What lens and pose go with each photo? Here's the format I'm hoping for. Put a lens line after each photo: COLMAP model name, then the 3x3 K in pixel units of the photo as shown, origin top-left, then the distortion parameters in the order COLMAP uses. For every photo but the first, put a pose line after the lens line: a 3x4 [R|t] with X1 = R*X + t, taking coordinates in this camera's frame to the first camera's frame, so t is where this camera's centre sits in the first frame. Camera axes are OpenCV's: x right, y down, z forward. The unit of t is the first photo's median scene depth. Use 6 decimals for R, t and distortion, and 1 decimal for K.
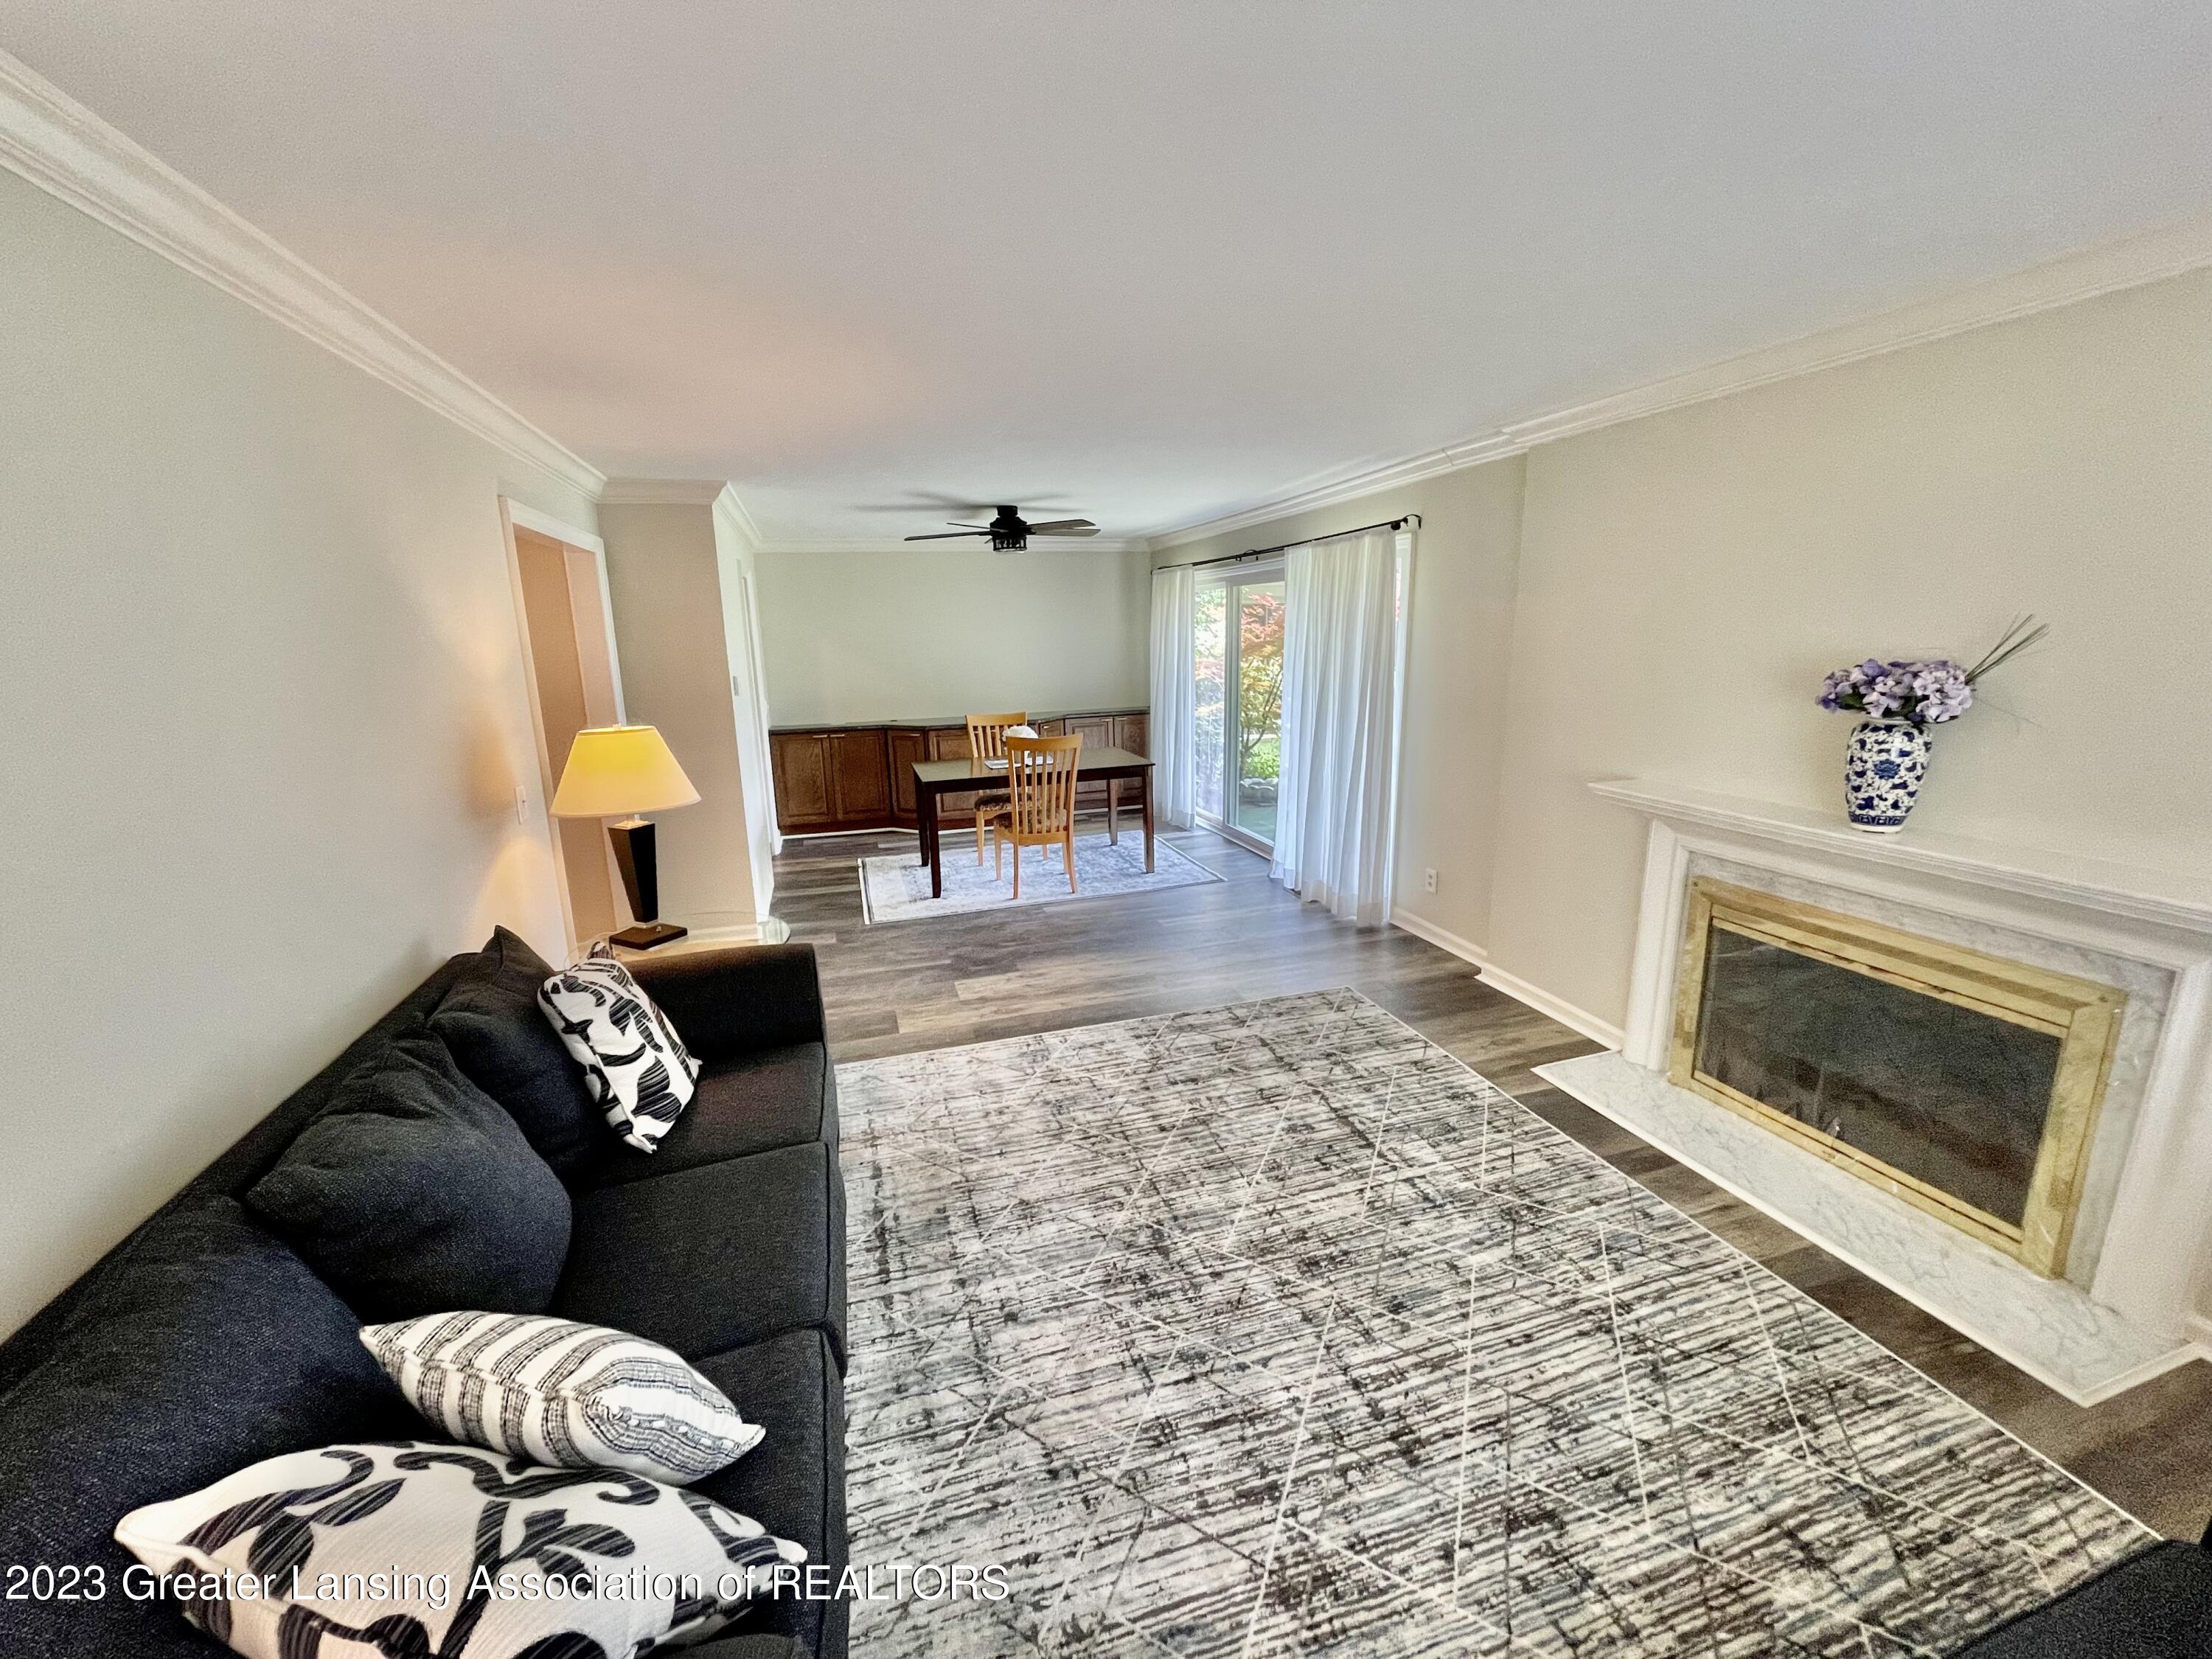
lens RADIAL K [[891.8, 0, 1106.2], [0, 891.8, 825.8], [0, 0, 1]] dist [0.001280, 0.000163]
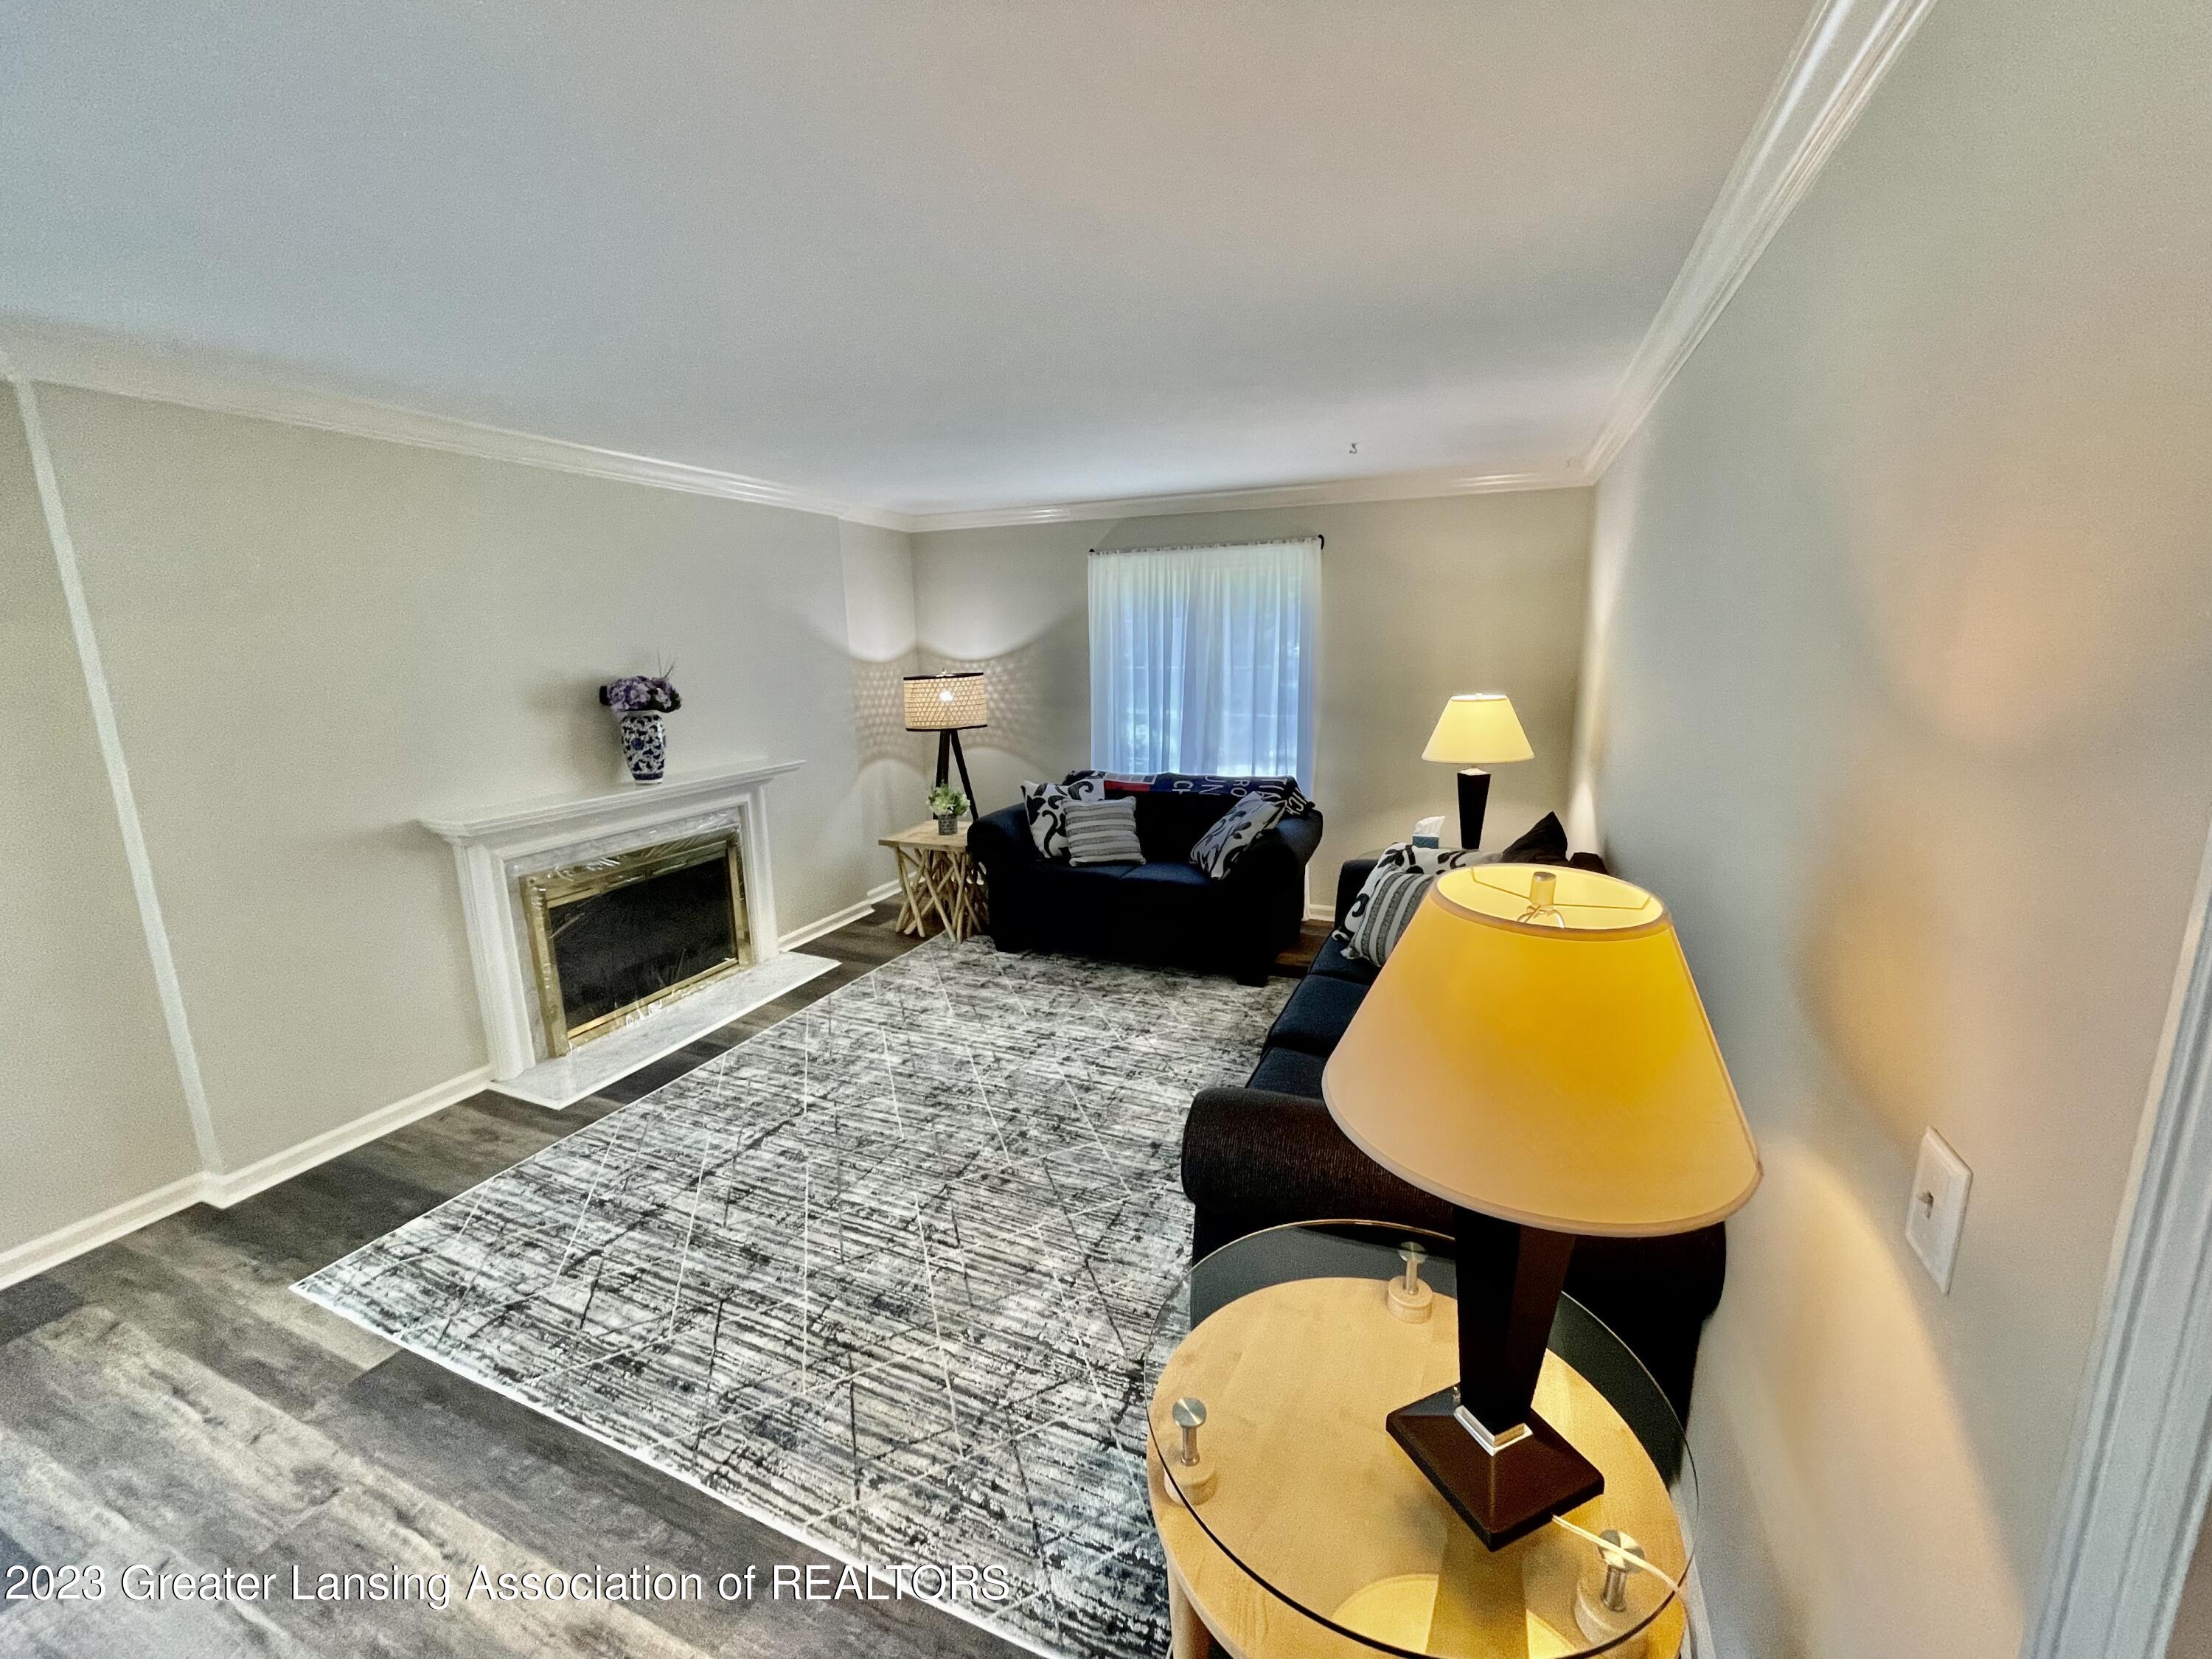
lens RADIAL K [[891.8, 0, 1098.3], [0, 891.8, 825.3], [0, 0, 1]] dist [0.001280, 0.000163]
pose [[-0.758821, -0.101462, 0.643347, -0.611757], [0.171730, 0.921666, 0.347909, -0.271021], [-0.628251, 0.374483, -0.681956, 1.270617]]
